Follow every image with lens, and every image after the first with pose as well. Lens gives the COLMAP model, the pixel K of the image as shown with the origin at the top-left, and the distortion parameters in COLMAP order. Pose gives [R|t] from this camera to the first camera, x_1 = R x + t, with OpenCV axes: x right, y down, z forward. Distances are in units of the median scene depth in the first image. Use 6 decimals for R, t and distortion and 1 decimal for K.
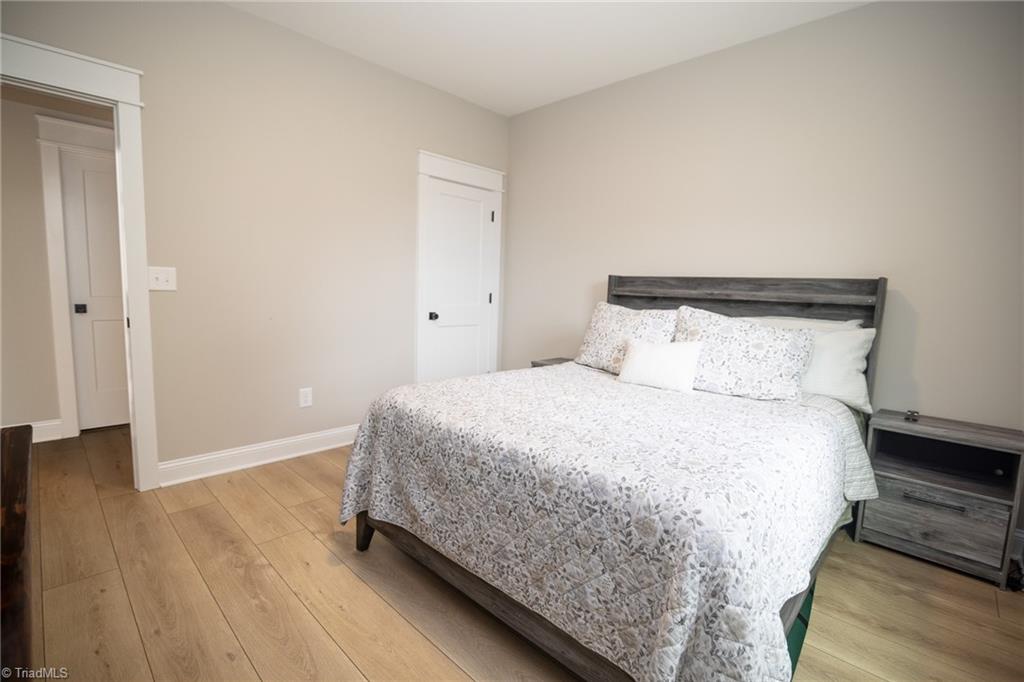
lens RADIAL K [[468.8, 0, 512.9], [0, 468.8, 341.9], [0, 0, 1]] dist [-0.019044, 0.000034]
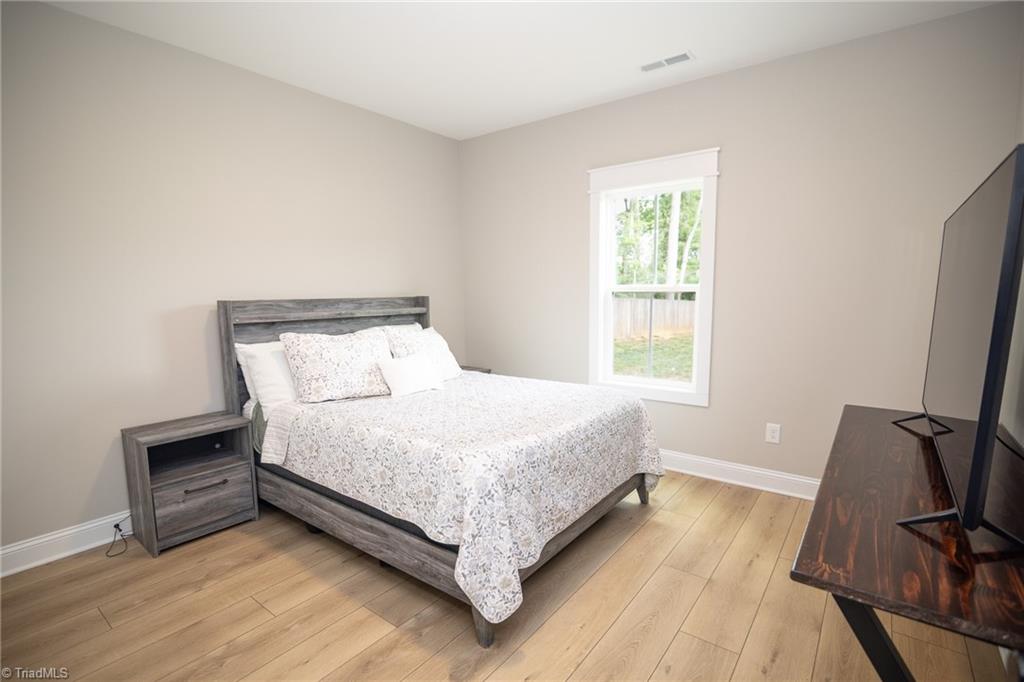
lens RADIAL K [[472.1, 0, 518.2], [0, 472.1, 346.0], [0, 0, 1]] dist [-0.012995, 0.000295]
pose [[-0.106398, -0.149352, 0.983043, -0.962402], [0.115753, 0.980072, 0.161429, -0.199265], [-0.987563, 0.130966, -0.086990, 0.824671]]
